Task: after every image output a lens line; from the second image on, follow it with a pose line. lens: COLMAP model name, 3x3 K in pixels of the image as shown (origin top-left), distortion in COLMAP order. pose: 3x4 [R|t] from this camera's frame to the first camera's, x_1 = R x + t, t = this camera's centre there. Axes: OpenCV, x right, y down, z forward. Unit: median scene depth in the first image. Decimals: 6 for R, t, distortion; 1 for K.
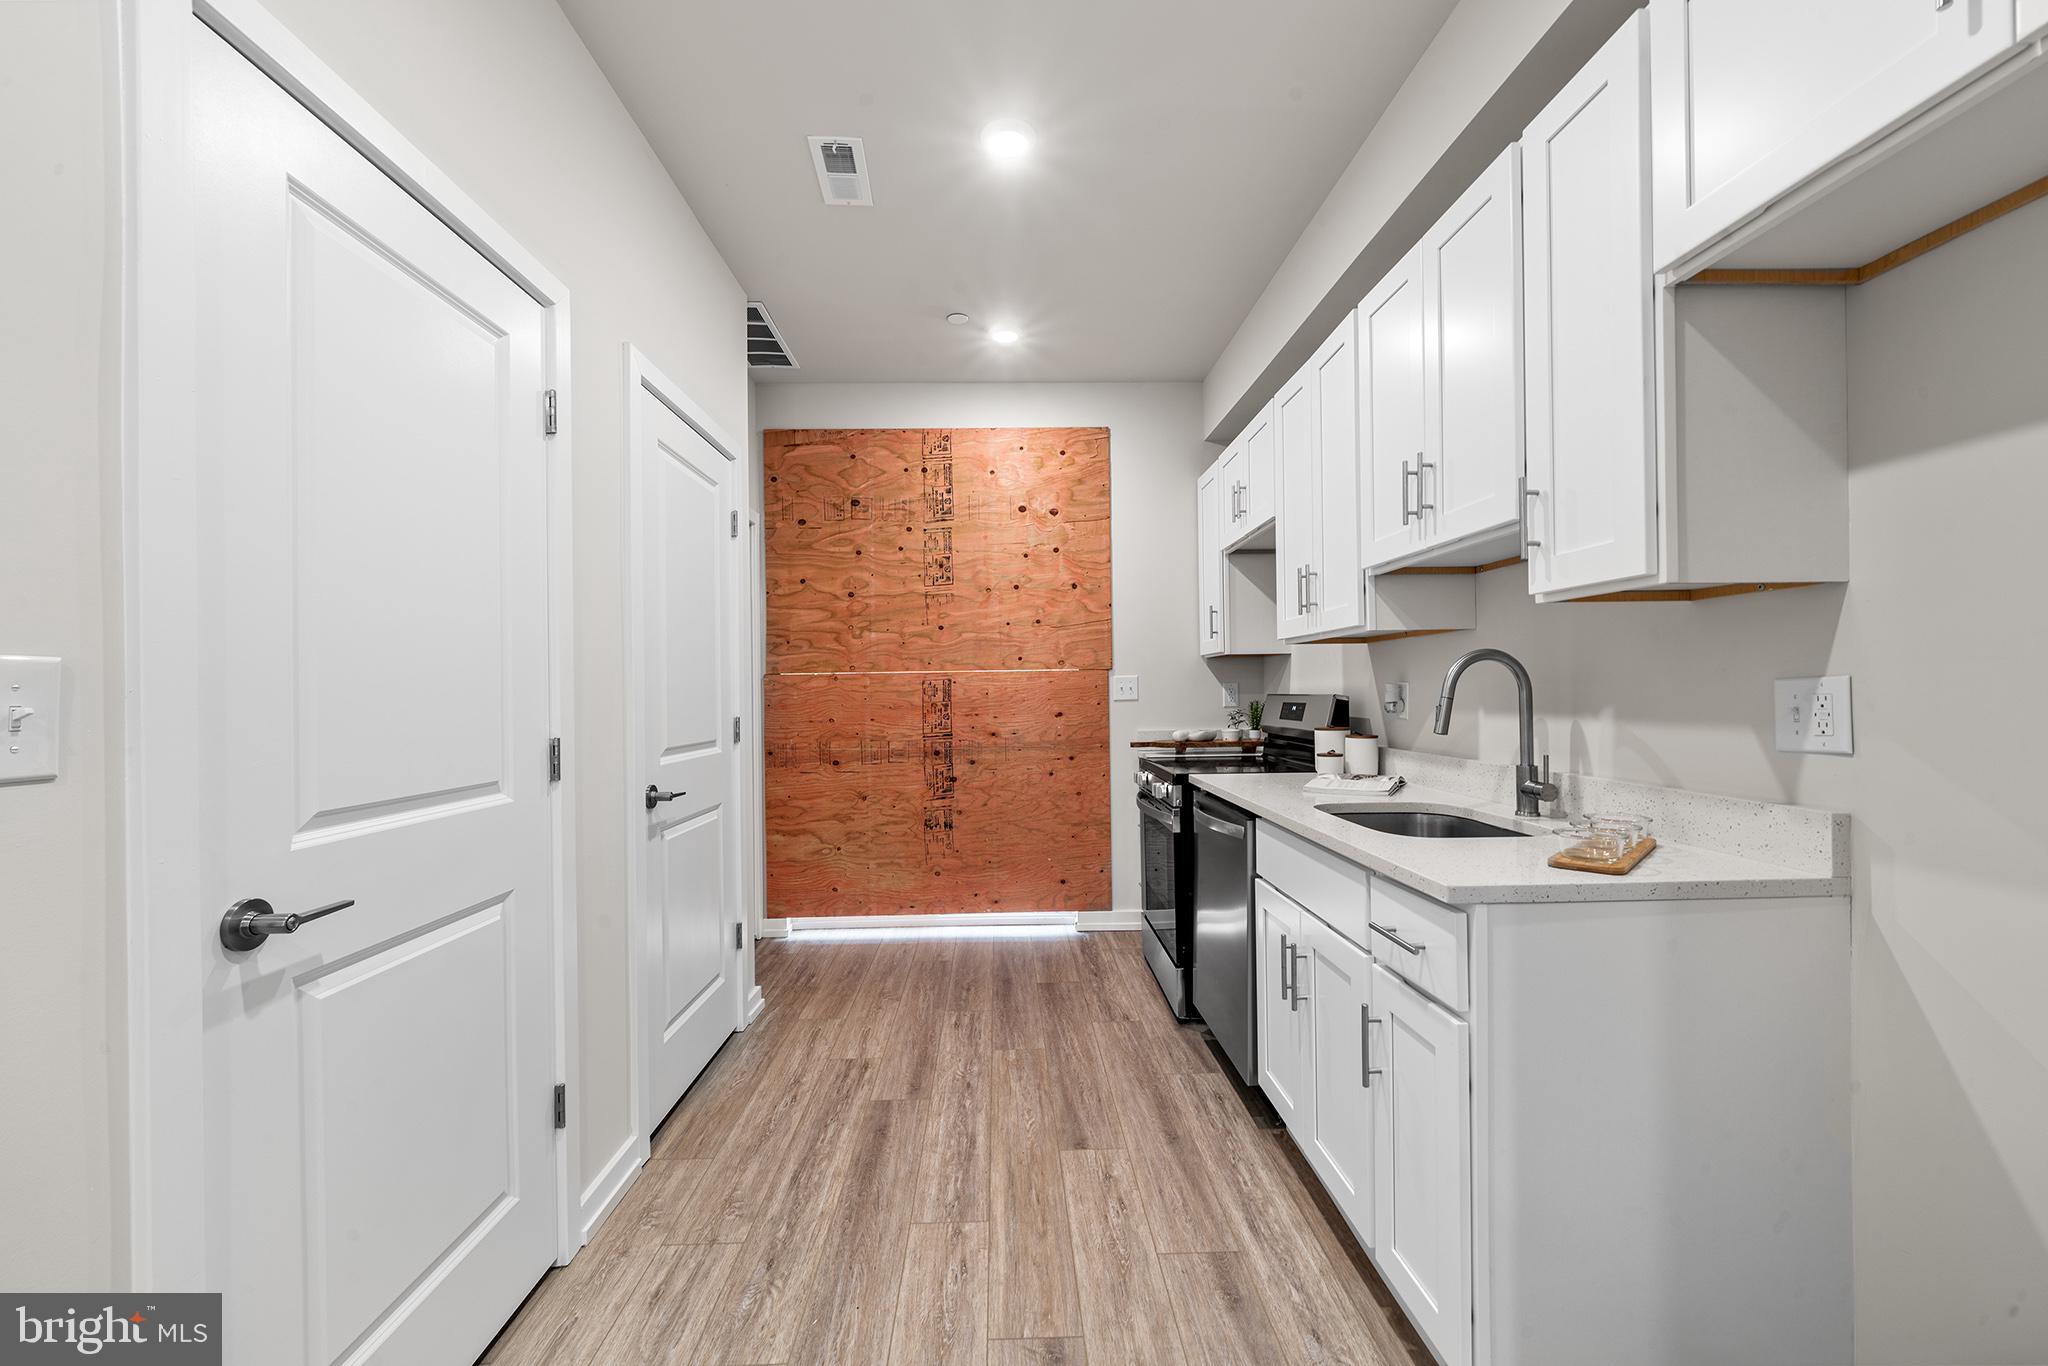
lens RADIAL K [[810.5, 0, 1019.2], [0, 810.5, 685.3], [0, 0, 1]] dist [-0.002559, -0.000289]
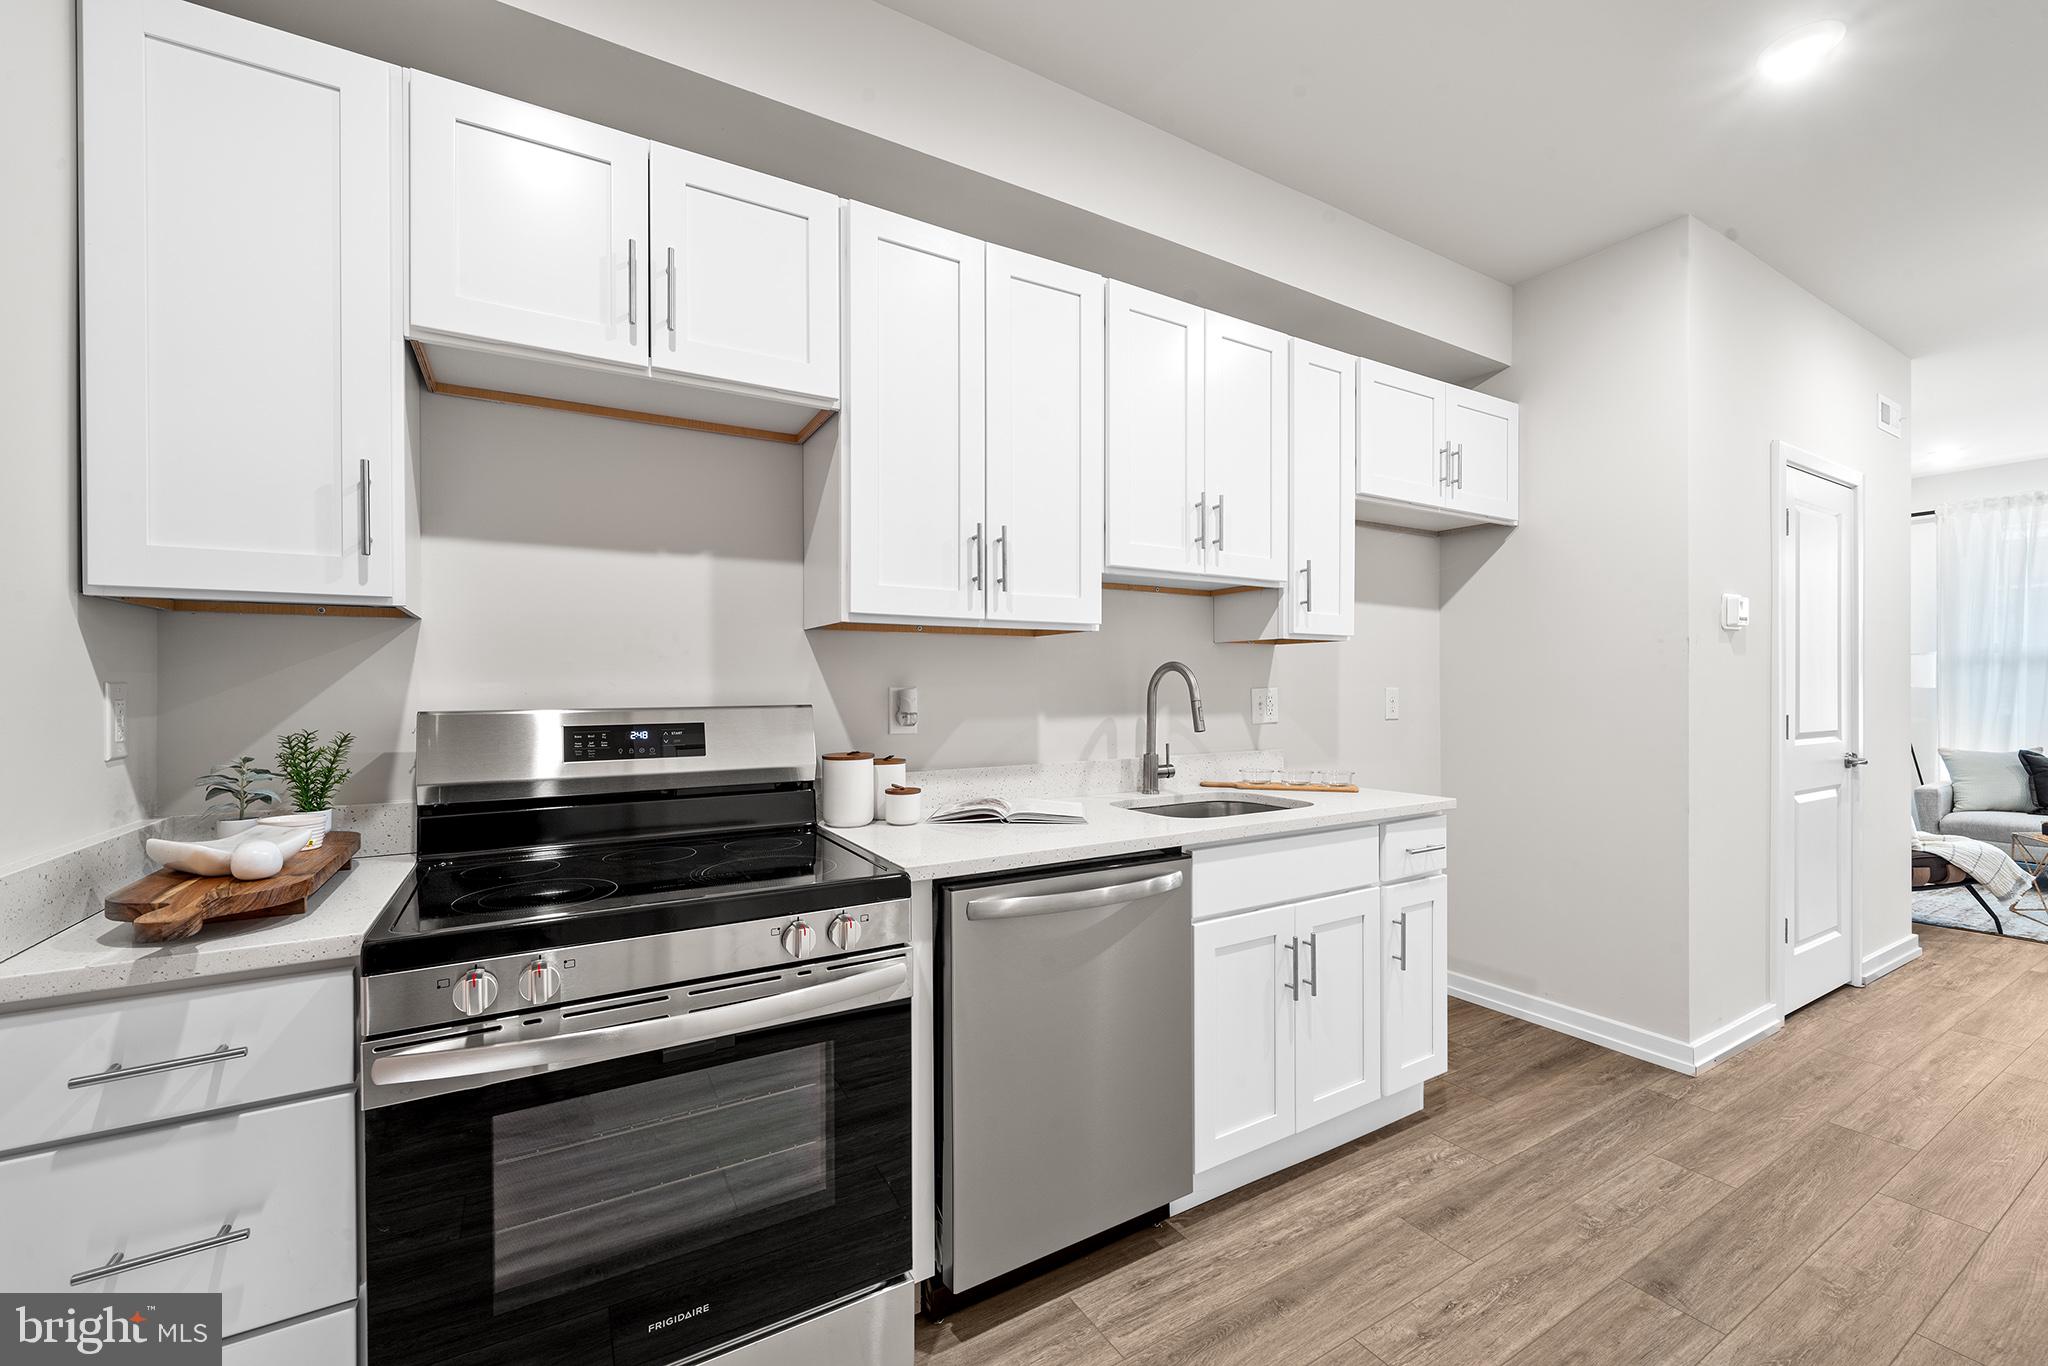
lens RADIAL K [[831.8, 0, 1020.1], [0, 831.8, 691.6], [0, 0, 1]] dist [-0.002120, 0.000350]
pose [[-0.490353, 0.008037, 0.871487, -0.430375], [0.005564, 0.999966, -0.006091, 0.007611], [-0.871506, 0.001862, -0.490381, 1.900944]]
